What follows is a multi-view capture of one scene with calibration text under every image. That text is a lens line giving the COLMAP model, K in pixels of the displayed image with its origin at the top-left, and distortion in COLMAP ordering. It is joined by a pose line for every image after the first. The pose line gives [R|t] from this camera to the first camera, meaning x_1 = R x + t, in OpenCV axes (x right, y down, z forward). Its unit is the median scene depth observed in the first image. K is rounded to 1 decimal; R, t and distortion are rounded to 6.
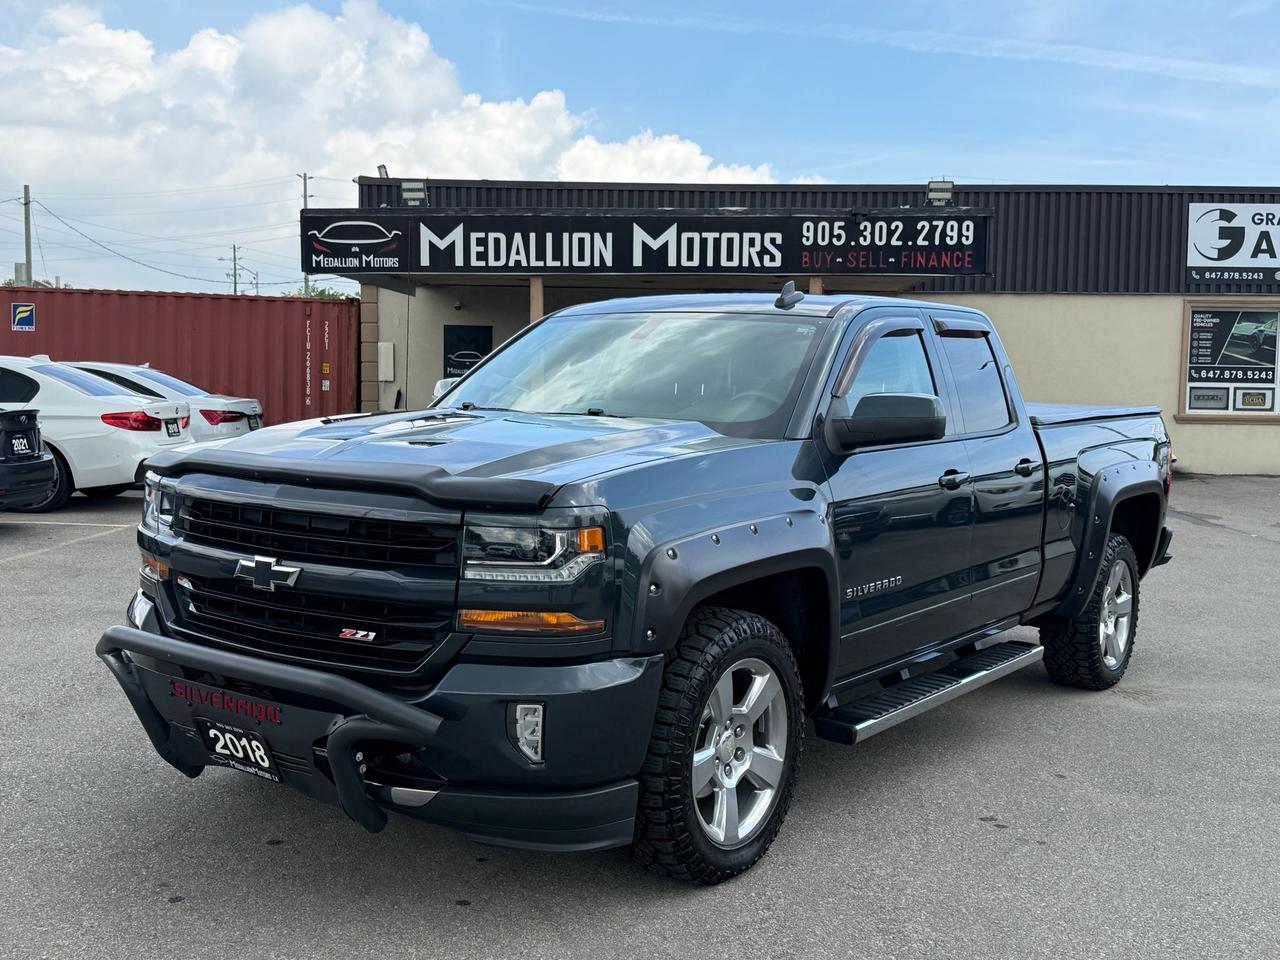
lens RADIAL K [[1365.6, 0, 640.0], [0, 1365.6, 480.0], [0, 0, 1]] dist [0.234955, -0.570693]
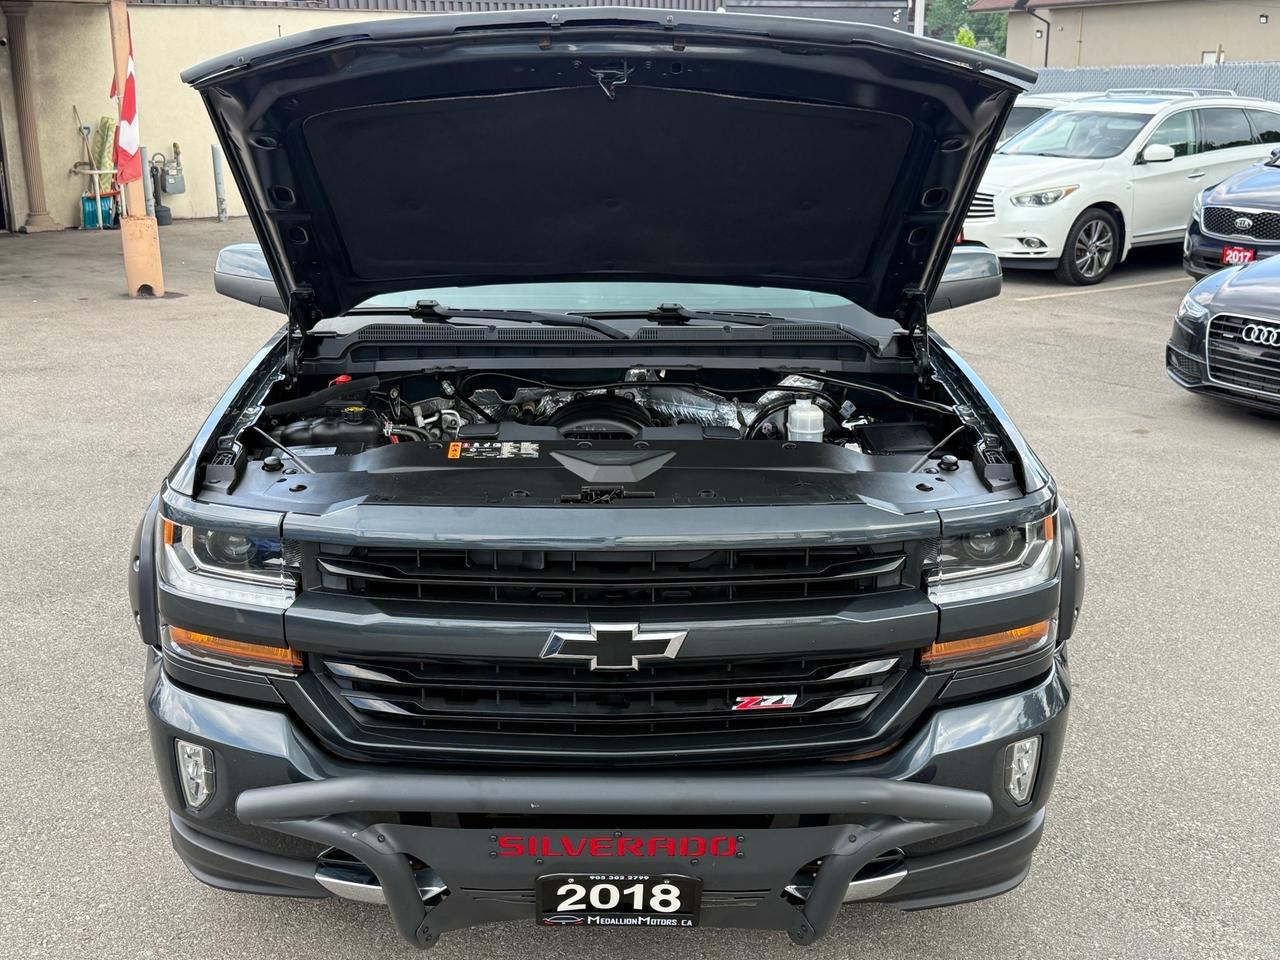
lens RADIAL K [[1419.8, 0, 642.1], [0, 1419.8, 482.7], [0, 0, 1]] dist [0.225739, -0.540397]
pose [[0.794679, -0.184771, 0.578226, -0.164662], [0.065130, 0.973003, 0.221412, -0.041626], [-0.603526, -0.138291, 0.785259, 0.116214]]
